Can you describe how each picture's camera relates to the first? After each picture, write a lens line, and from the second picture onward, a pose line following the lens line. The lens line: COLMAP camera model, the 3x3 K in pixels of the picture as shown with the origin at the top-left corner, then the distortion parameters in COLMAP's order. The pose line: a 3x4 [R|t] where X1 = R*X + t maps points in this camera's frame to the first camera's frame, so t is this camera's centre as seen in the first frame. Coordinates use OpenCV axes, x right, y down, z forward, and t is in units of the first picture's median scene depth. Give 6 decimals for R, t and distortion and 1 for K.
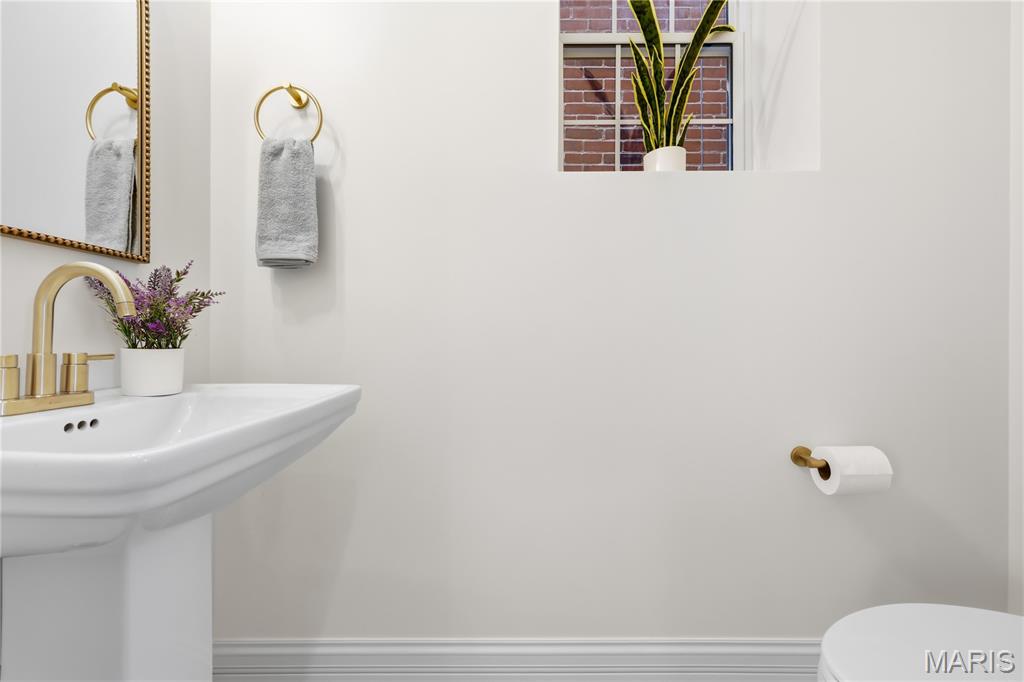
lens RADIAL K [[442.0, 0, 504.8], [0, 442.0, 341.1], [0, 0, 1]] dist [0.001763, 0.000079]
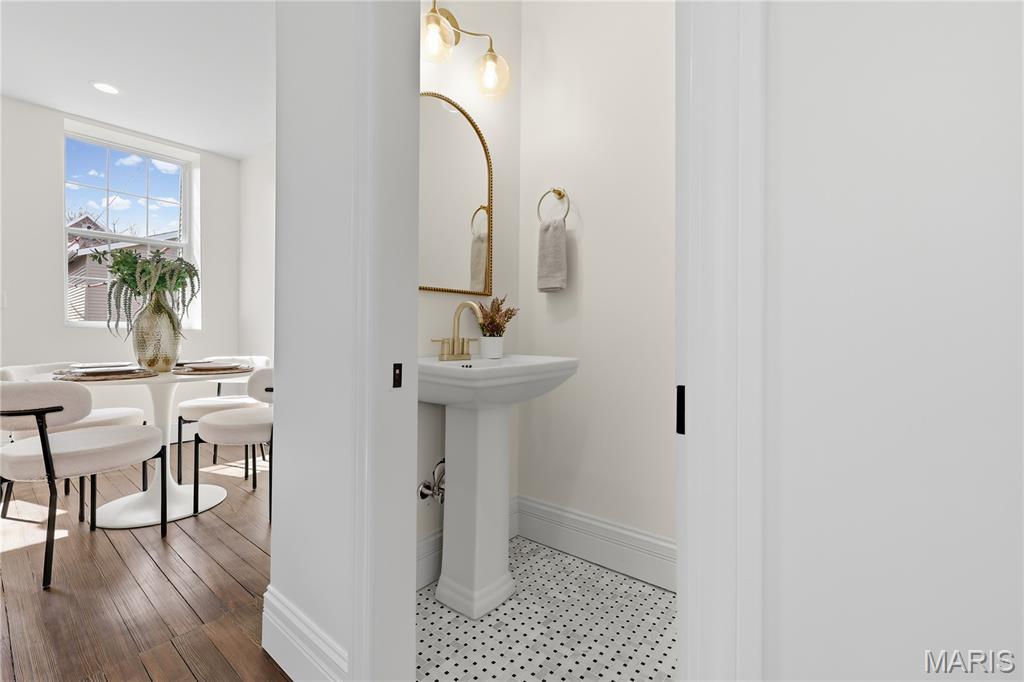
lens RADIAL K [[442.0, 0, 514.9], [0, 442.0, 336.0], [0, 0, 1]] dist [0.001763, 0.000079]
pose [[0.782355, 0.001834, -0.622830, 0.579166], [-0.003669, 0.999992, -0.001664, 0.015140], [0.622821, 0.003587, 0.782356, -0.560007]]
